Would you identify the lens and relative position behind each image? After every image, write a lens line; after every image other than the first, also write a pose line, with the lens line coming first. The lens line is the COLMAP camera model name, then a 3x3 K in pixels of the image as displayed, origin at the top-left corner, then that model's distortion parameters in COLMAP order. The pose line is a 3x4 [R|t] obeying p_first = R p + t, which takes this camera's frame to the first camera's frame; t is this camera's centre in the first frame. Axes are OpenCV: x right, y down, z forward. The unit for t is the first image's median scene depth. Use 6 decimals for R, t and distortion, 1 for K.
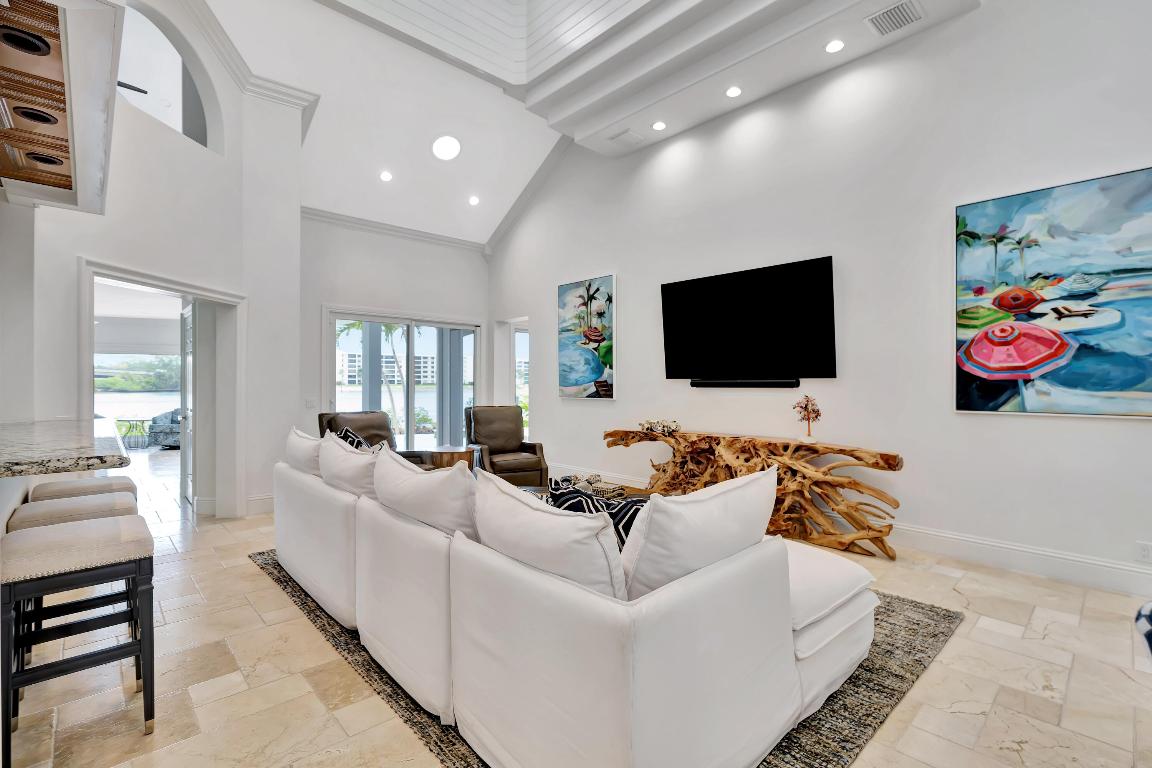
lens RADIAL K [[532.2, 0, 583.4], [0, 532.2, 379.4], [0, 0, 1]] dist [-0.014457, 0.003320]
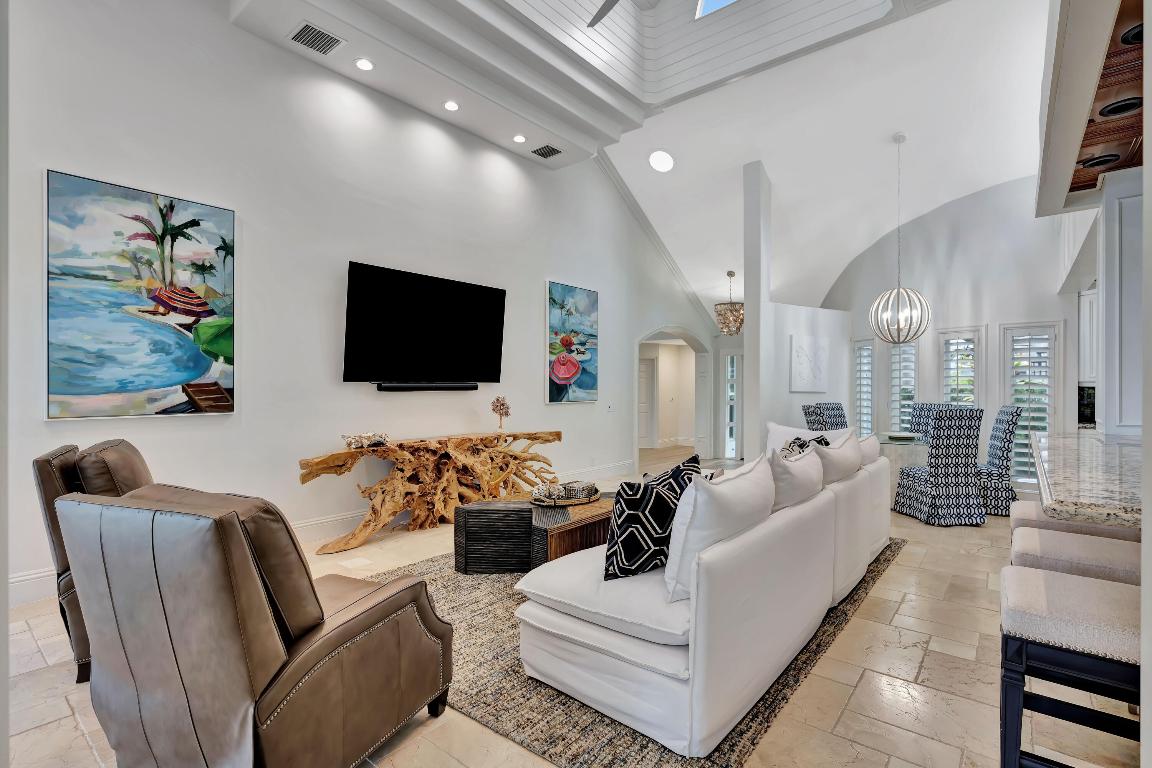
lens RADIAL K [[532.2, 0, 582.9], [0, 532.2, 382.4], [0, 0, 1]] dist [-0.014457, 0.003320]
pose [[-0.130568, 0.005093, 0.991426, -0.608017], [-0.006514, 0.999961, -0.005995, 0.002458], [-0.991418, -0.007241, -0.130530, 0.685282]]
